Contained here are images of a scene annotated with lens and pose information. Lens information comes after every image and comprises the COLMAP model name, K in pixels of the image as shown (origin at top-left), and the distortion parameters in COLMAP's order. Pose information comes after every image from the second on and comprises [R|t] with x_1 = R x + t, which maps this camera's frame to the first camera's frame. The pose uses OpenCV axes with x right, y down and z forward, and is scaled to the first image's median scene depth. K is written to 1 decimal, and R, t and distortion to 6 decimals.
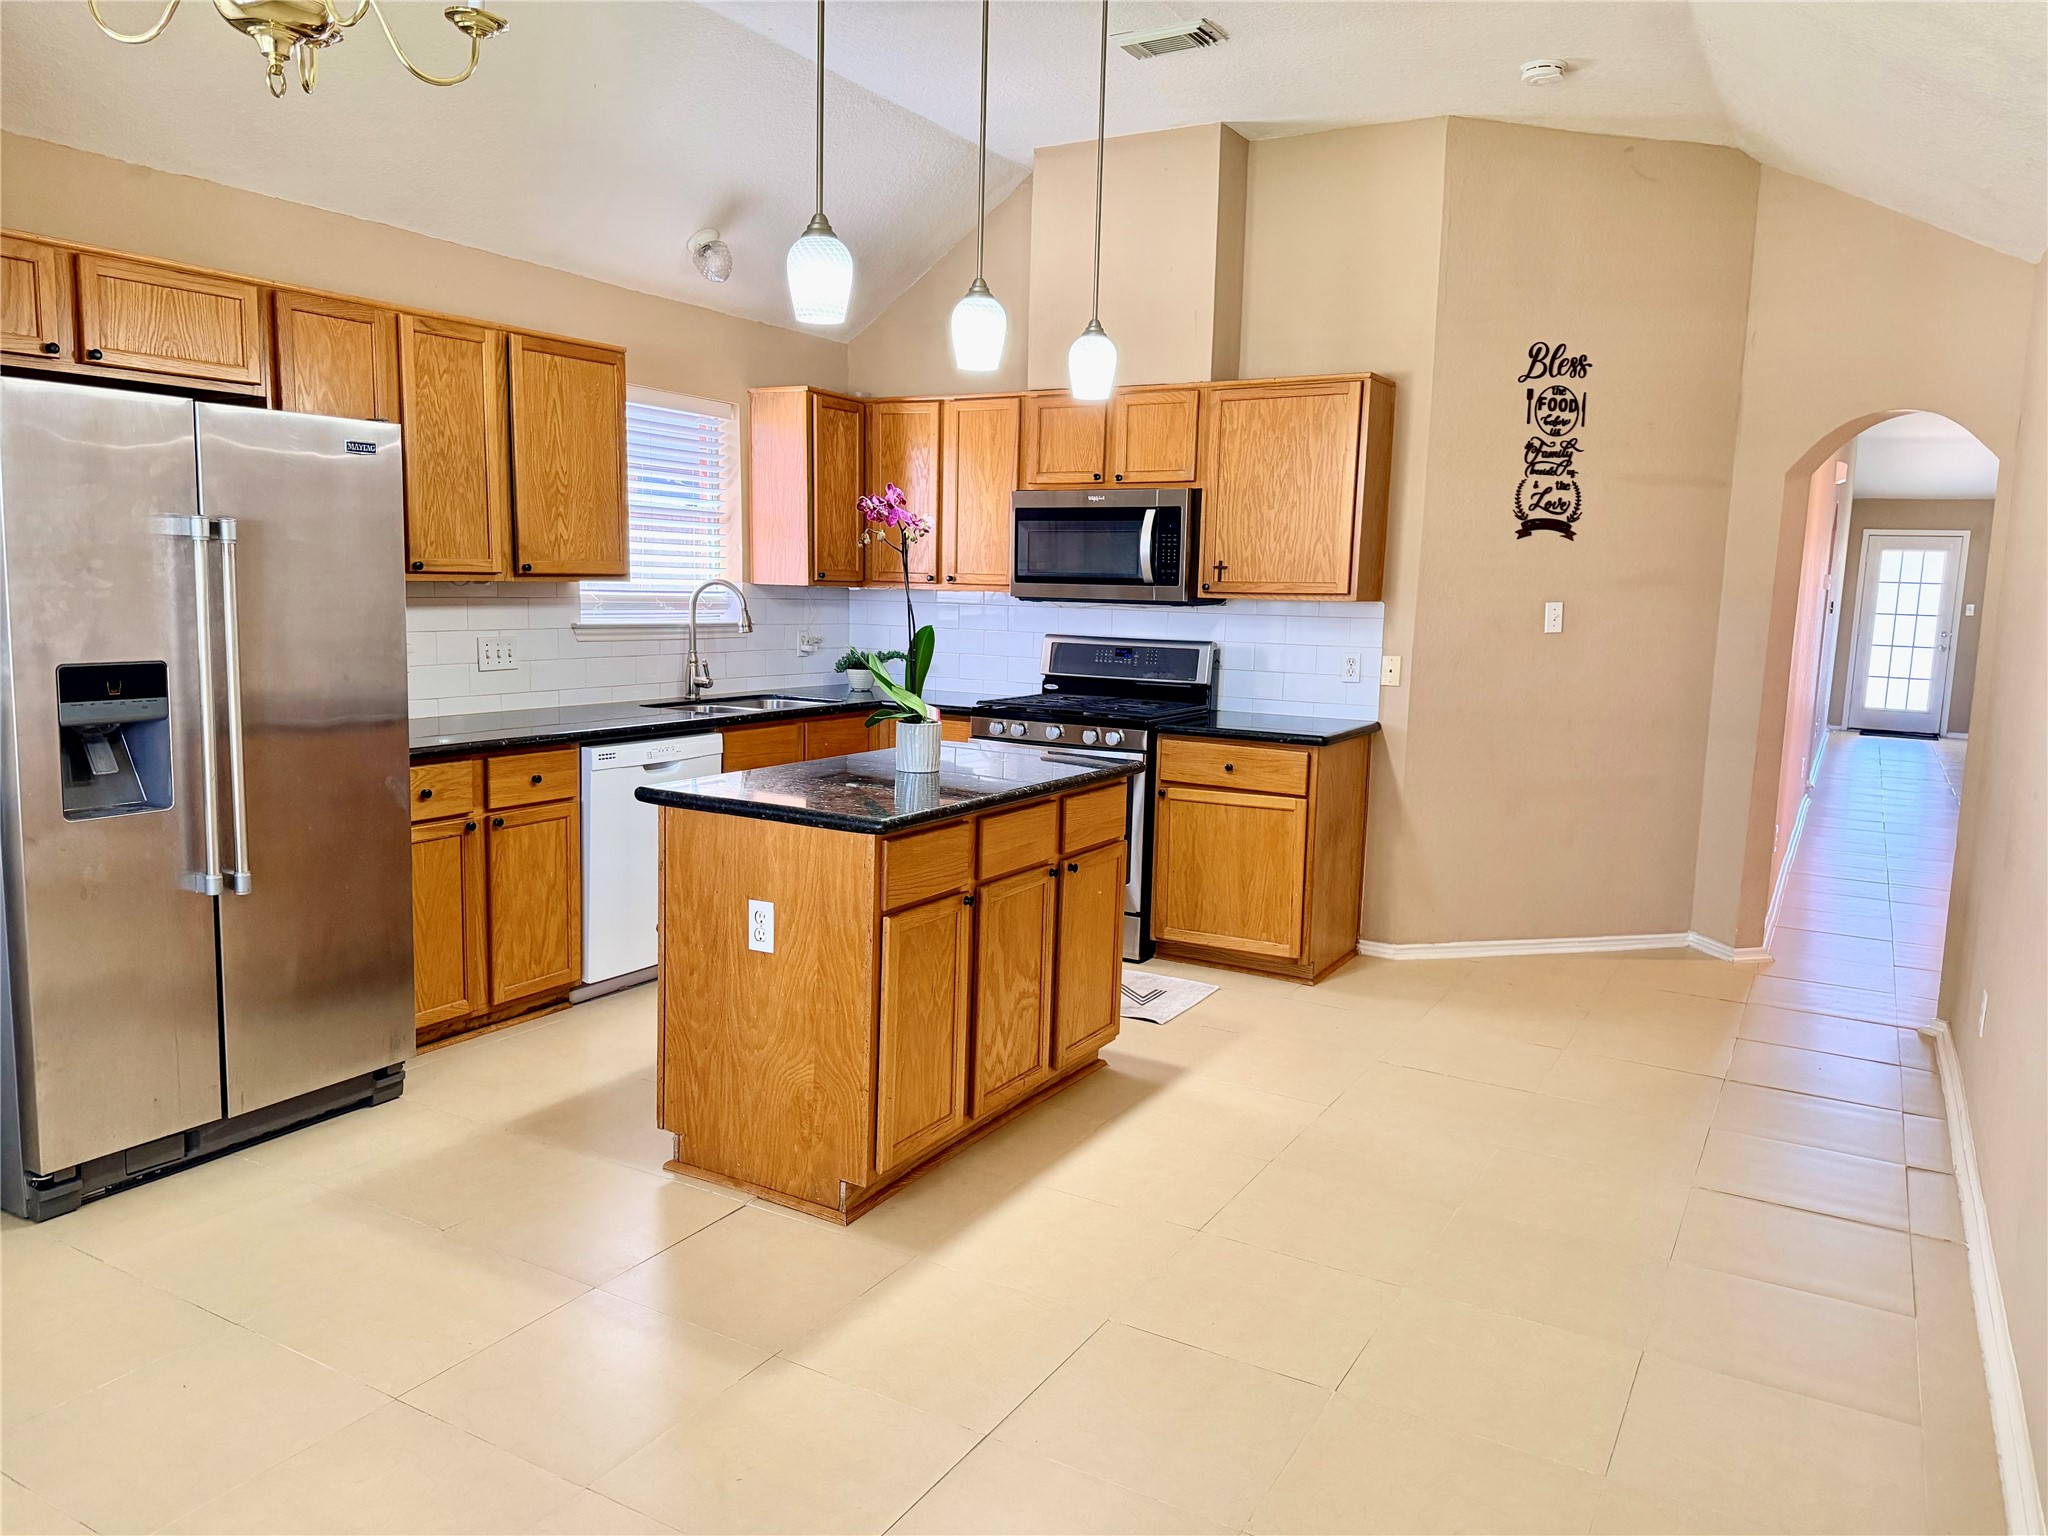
lens RADIAL K [[1442.1, 0, 1024.0], [0, 1442.1, 768.0], [0, 0, 1]] dist [0.190425, -0.384698]
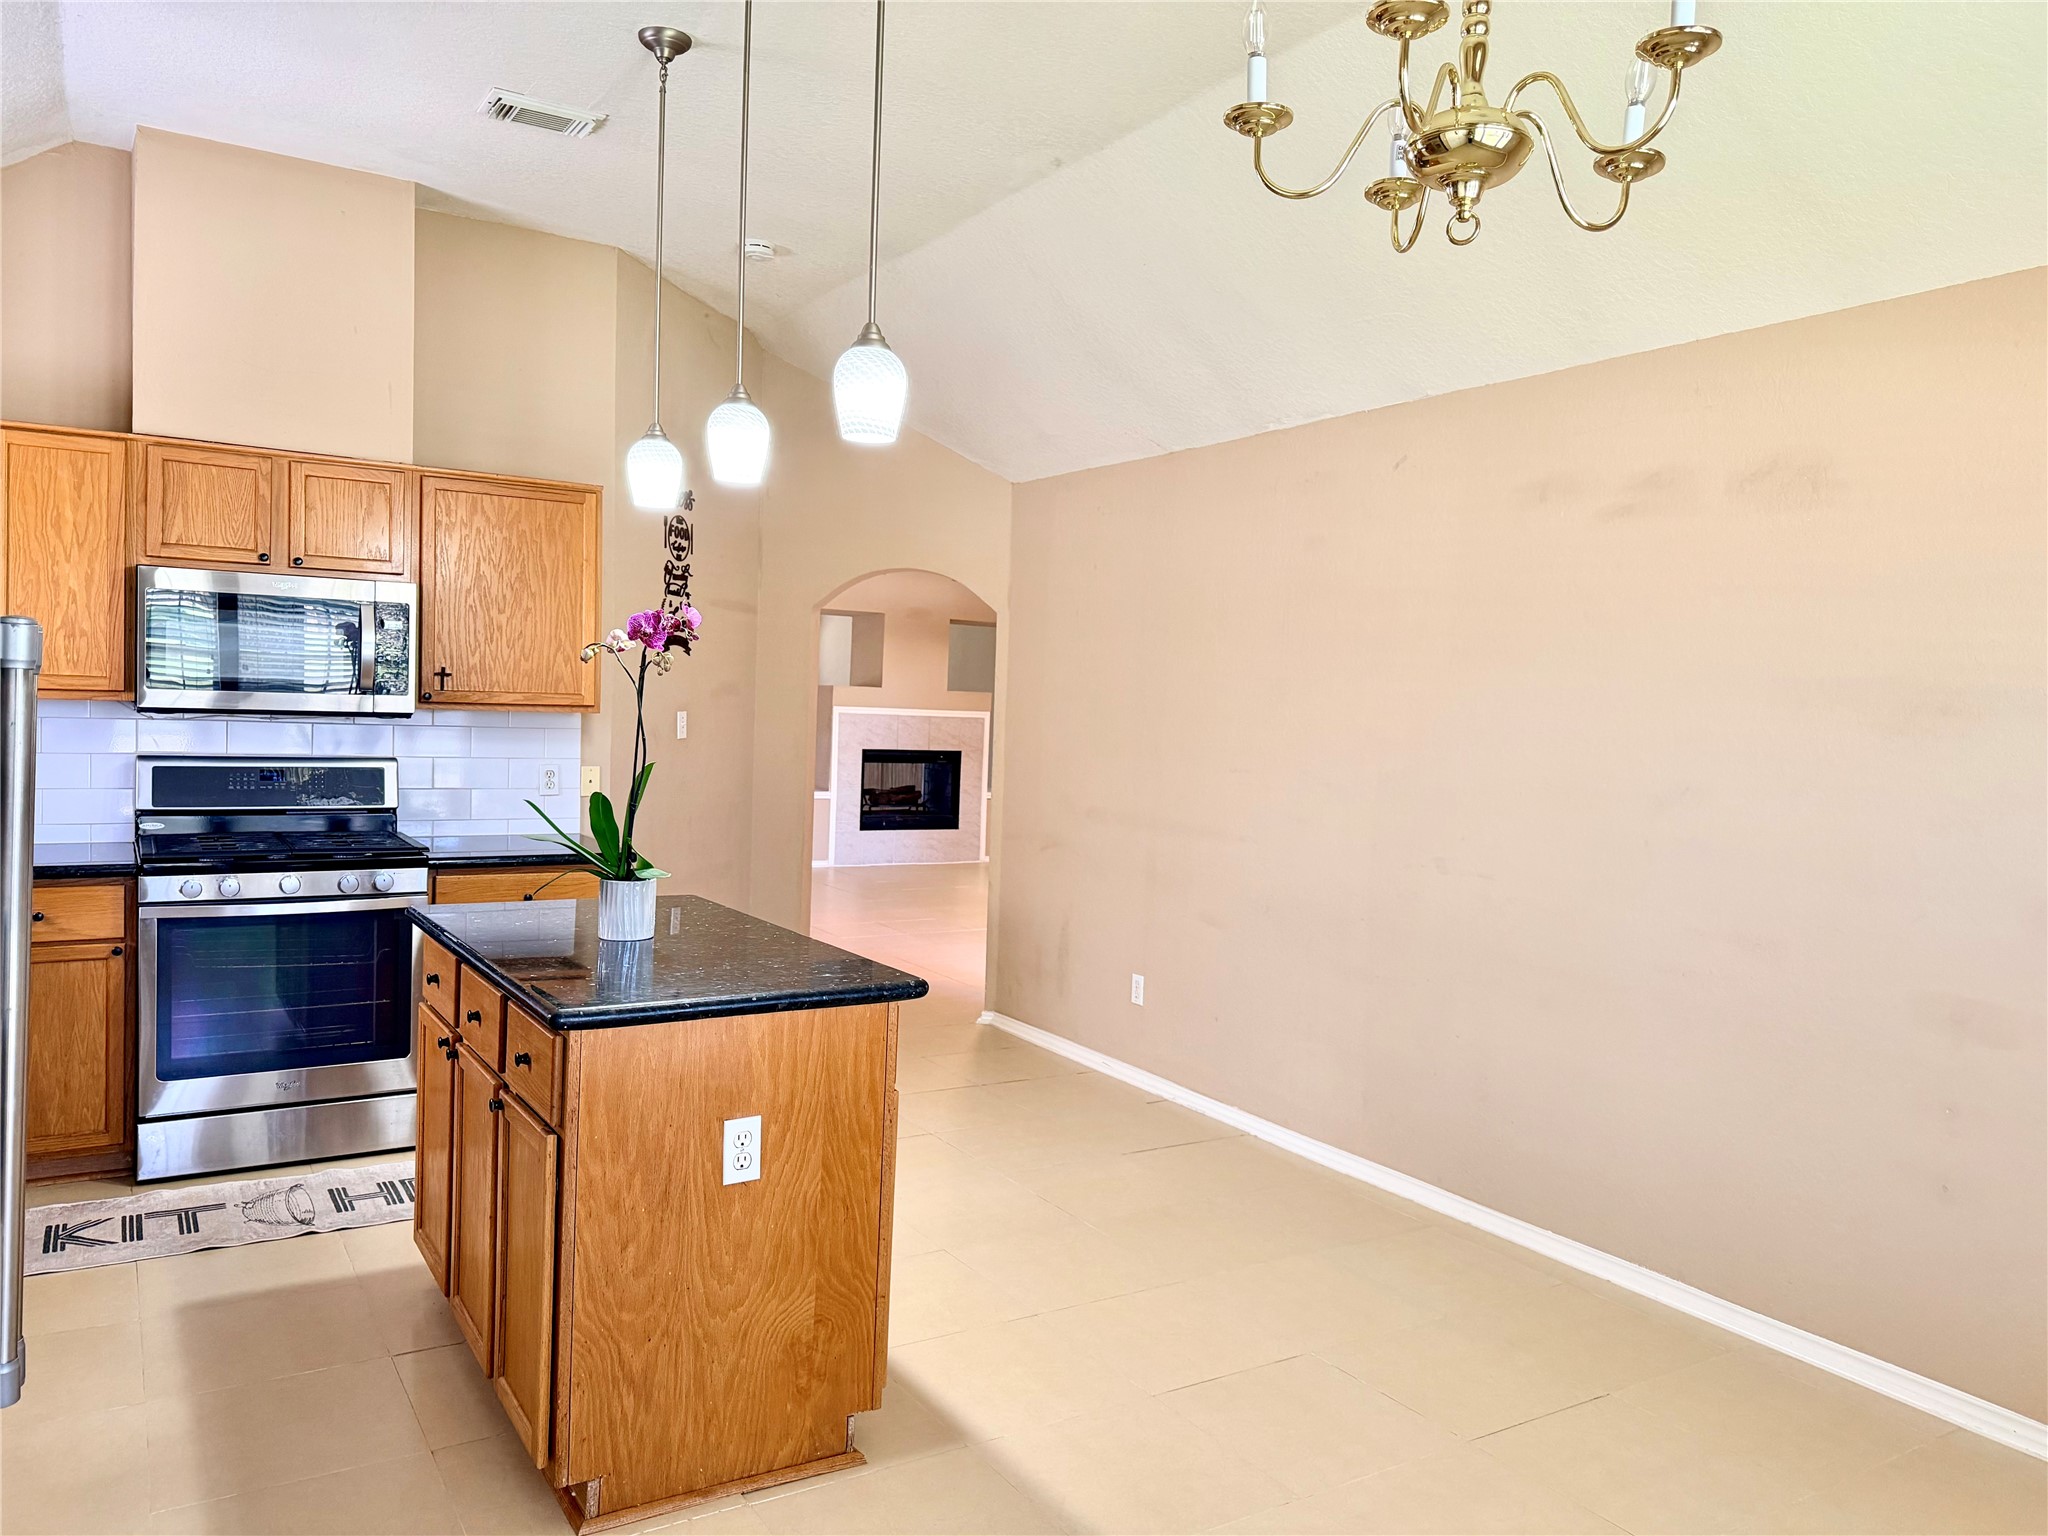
lens RADIAL K [[1442.1, 0, 1024.0], [0, 1442.1, 768.0], [0, 0, 1]] dist [0.190425, -0.384698]
pose [[0.458541, -0.049169, 0.887312, -0.514894], [0.092366, 0.995697, 0.007443, -0.058704], [-0.883860, 0.078544, 0.461110, 0.297330]]
